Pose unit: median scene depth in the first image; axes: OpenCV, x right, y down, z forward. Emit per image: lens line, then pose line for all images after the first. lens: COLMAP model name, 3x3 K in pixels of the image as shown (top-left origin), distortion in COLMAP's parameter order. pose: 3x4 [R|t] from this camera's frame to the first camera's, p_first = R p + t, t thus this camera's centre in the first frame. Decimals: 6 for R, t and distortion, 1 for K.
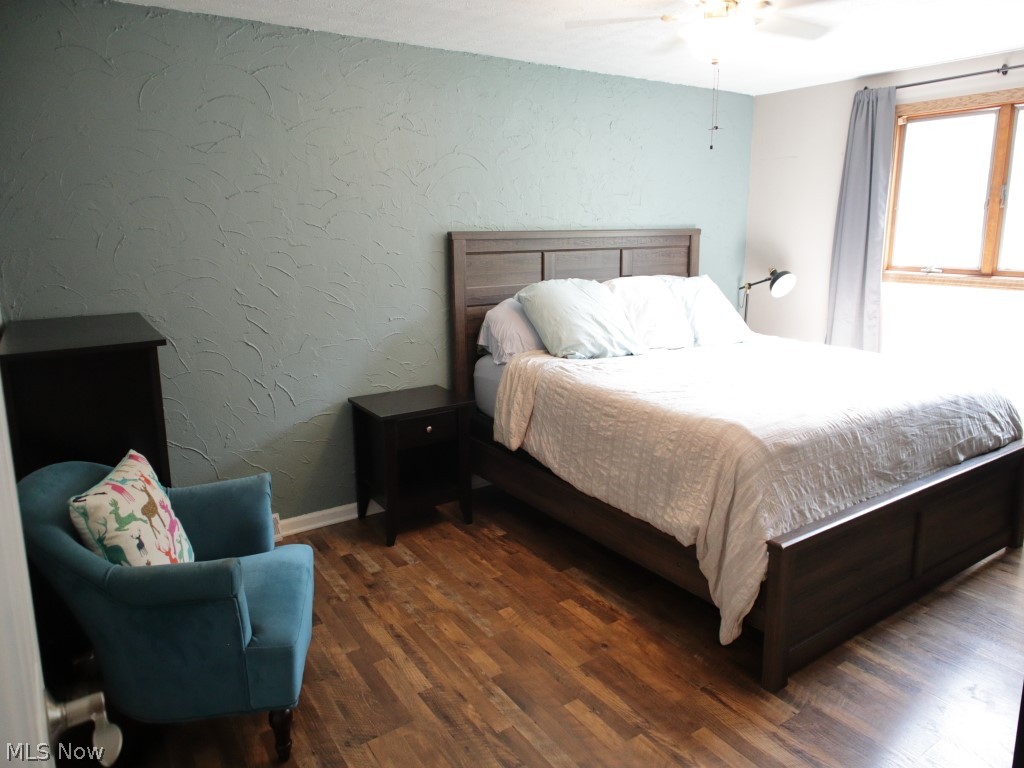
lens RADIAL K [[685.3, 0, 514.6], [0, 685.3, 361.7], [0, 0, 1]] dist [-0.001946, 0.000466]
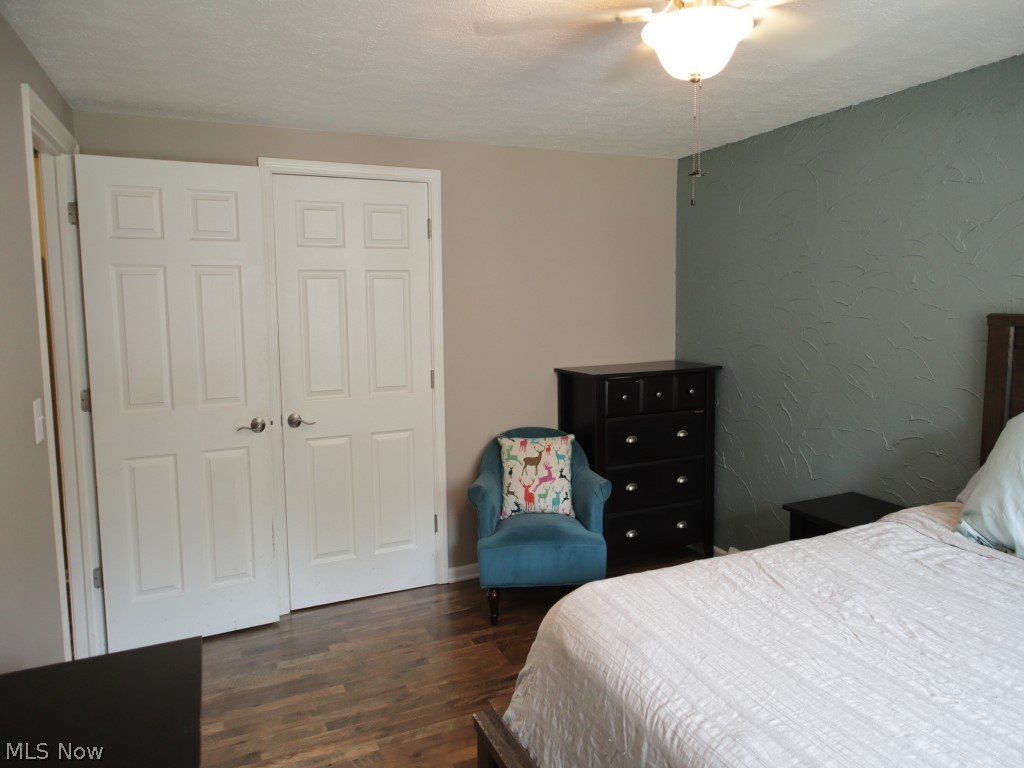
lens RADIAL K [[685.3, 0, 514.6], [0, 685.3, 361.7], [0, 0, 1]] dist [-0.001946, 0.000466]
pose [[-0.164466, 0.098113, -0.981491, 0.999570], [-0.180586, 0.975228, 0.127747, -0.214250], [0.969711, 0.198254, -0.142674, 0.957428]]
